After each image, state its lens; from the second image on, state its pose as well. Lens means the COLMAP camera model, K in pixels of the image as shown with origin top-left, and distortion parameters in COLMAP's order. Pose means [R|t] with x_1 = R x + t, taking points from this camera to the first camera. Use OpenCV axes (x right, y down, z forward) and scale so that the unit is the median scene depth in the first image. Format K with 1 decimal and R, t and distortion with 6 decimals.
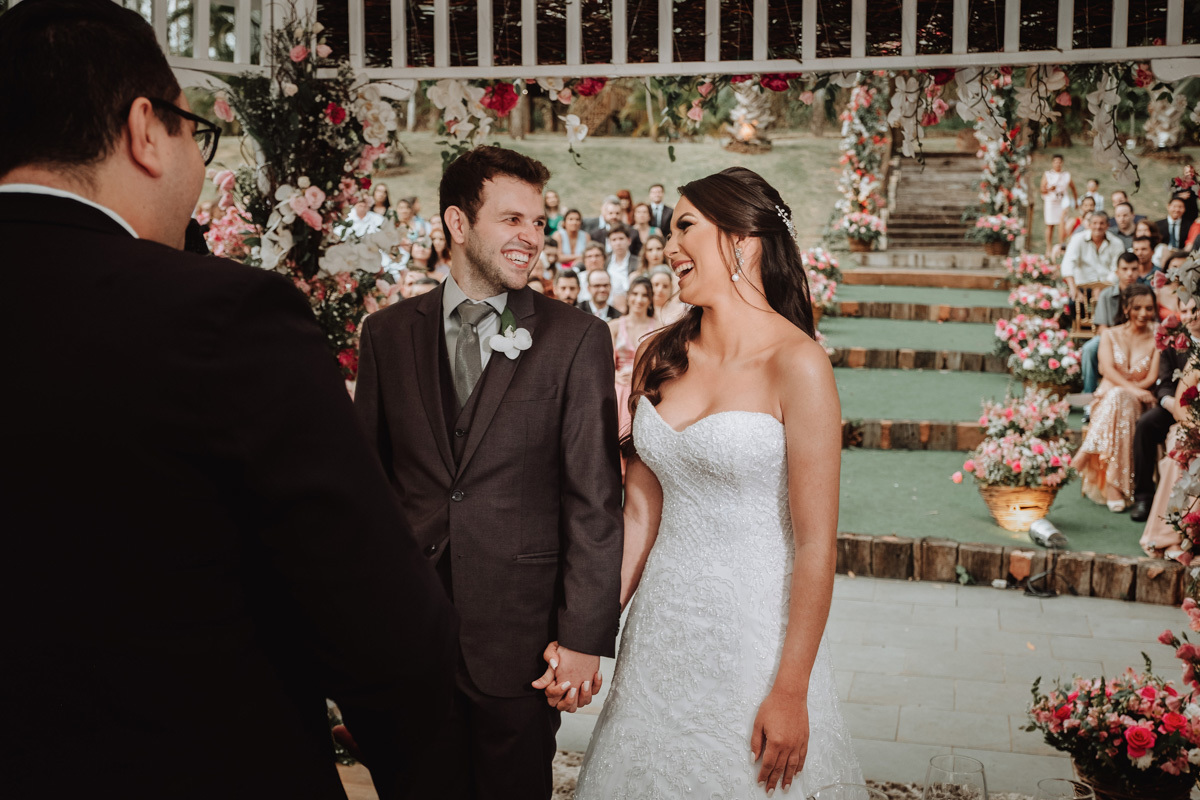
lens RADIAL K [[1421.0, 0, 599.3], [0, 1421.0, 398.2], [0, 0, 1]] dist [-0.056217, 0.000000]
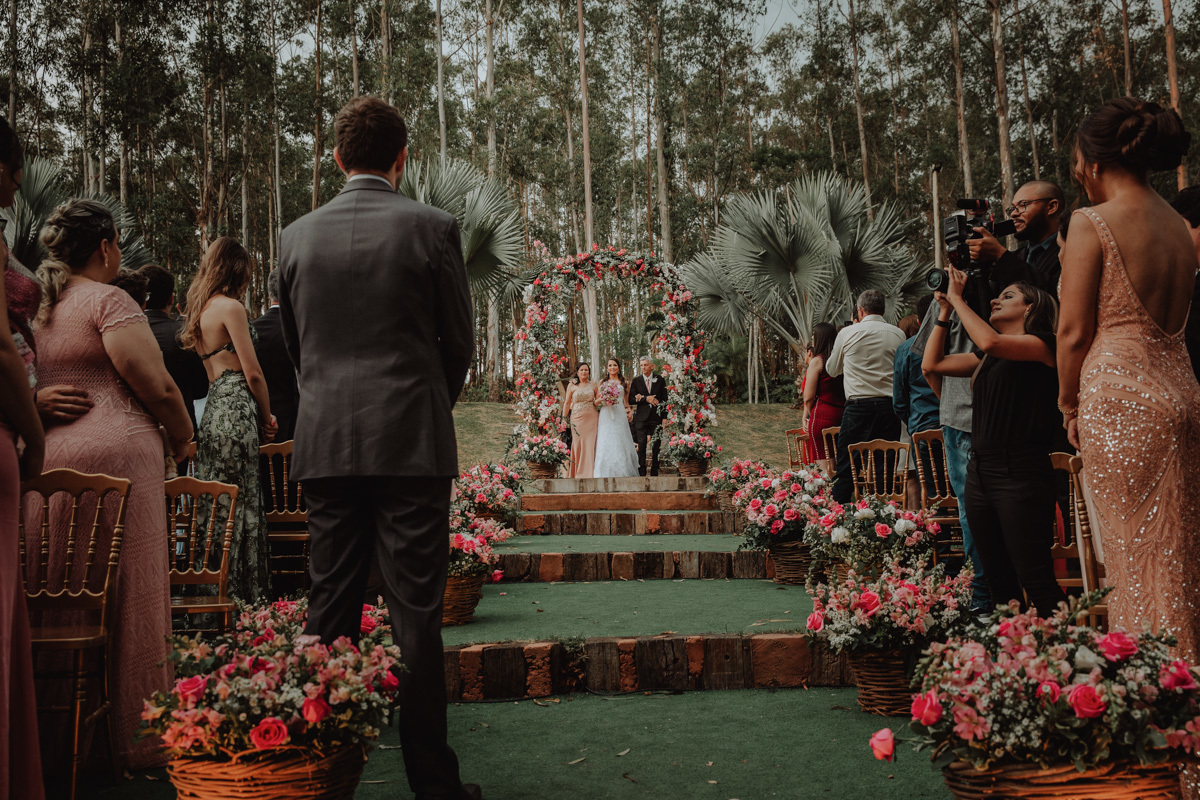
lens RADIAL K [[1155.2, 0, 602.1], [0, 1155.2, 397.2], [0, 0, 1]] dist [0.052671, 0.000000]
pose [[0.971066, -0.008662, 0.238652, 0.047758], [0.064591, 0.971622, -0.227551, 0.013576], [-0.229909, 0.236382, 0.944069, 0.295458]]
